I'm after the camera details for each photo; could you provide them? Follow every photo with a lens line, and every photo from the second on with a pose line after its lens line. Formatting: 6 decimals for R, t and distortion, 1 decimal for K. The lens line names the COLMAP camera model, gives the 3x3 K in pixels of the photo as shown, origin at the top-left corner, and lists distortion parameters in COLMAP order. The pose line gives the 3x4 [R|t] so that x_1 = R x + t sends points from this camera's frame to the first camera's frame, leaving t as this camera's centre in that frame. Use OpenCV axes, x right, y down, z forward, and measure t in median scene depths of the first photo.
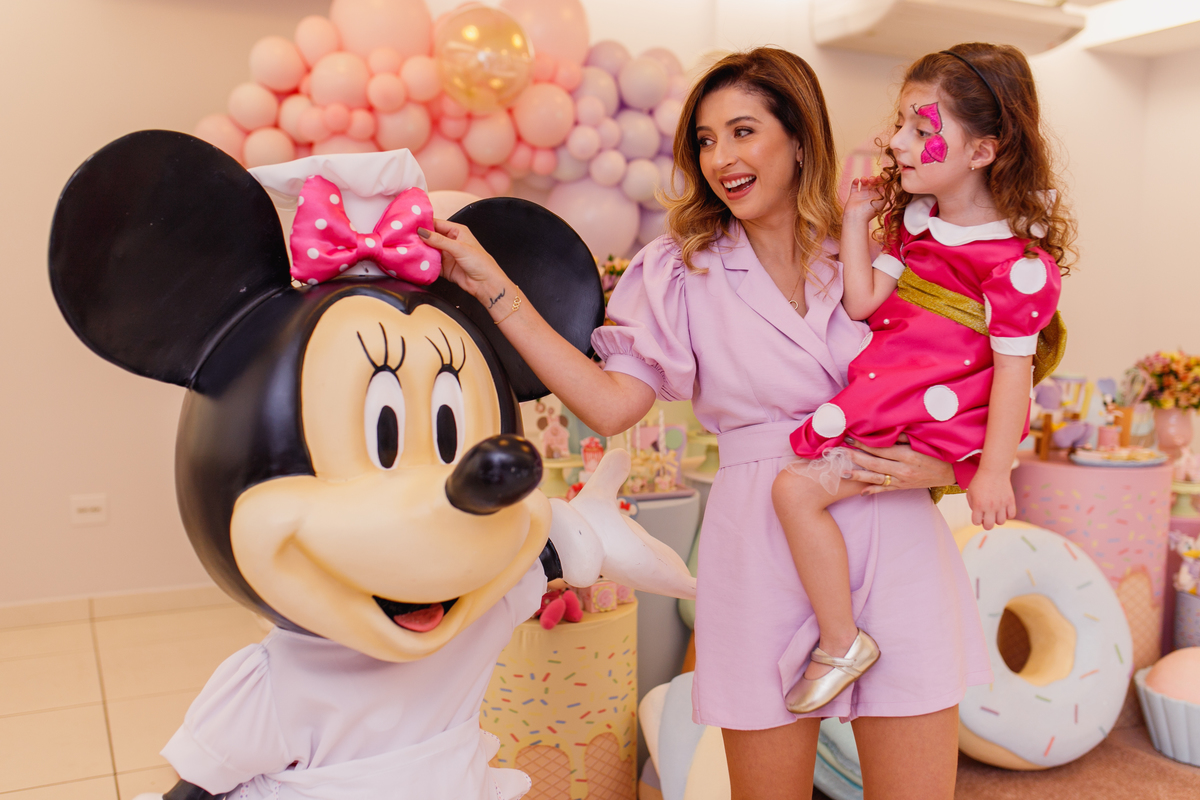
lens RADIAL K [[1166.3, 0, 598.1], [0, 1166.3, 402.0], [0, 0, 1]] dist [0.008428, 0.000000]
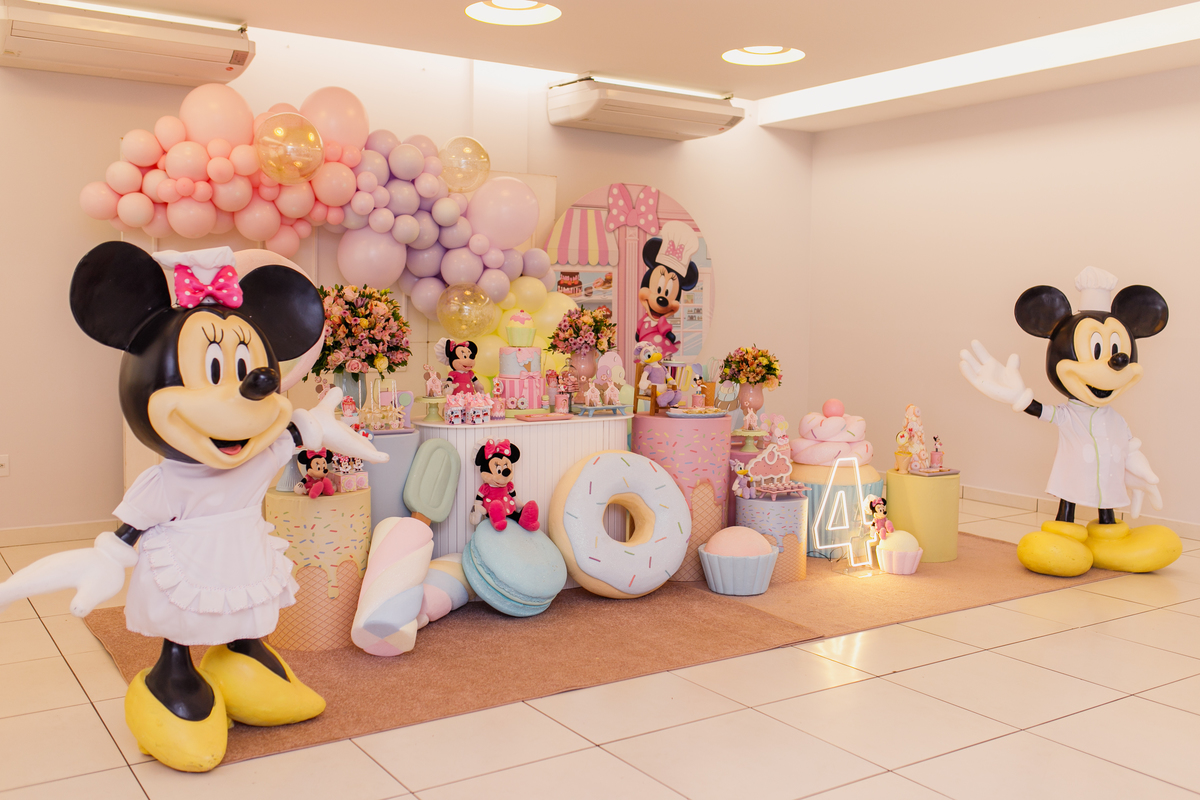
lens RADIAL K [[1166.3, 0, 605.0], [0, 1166.3, 393.9], [0, 0, 1]] dist [0.008428, 0.000000]
pose [[0.991202, -0.006768, 0.132185, 0.113141], [0.009004, 0.999826, -0.016325, 0.047633], [-0.132051, 0.017372, 0.991091, -0.569222]]
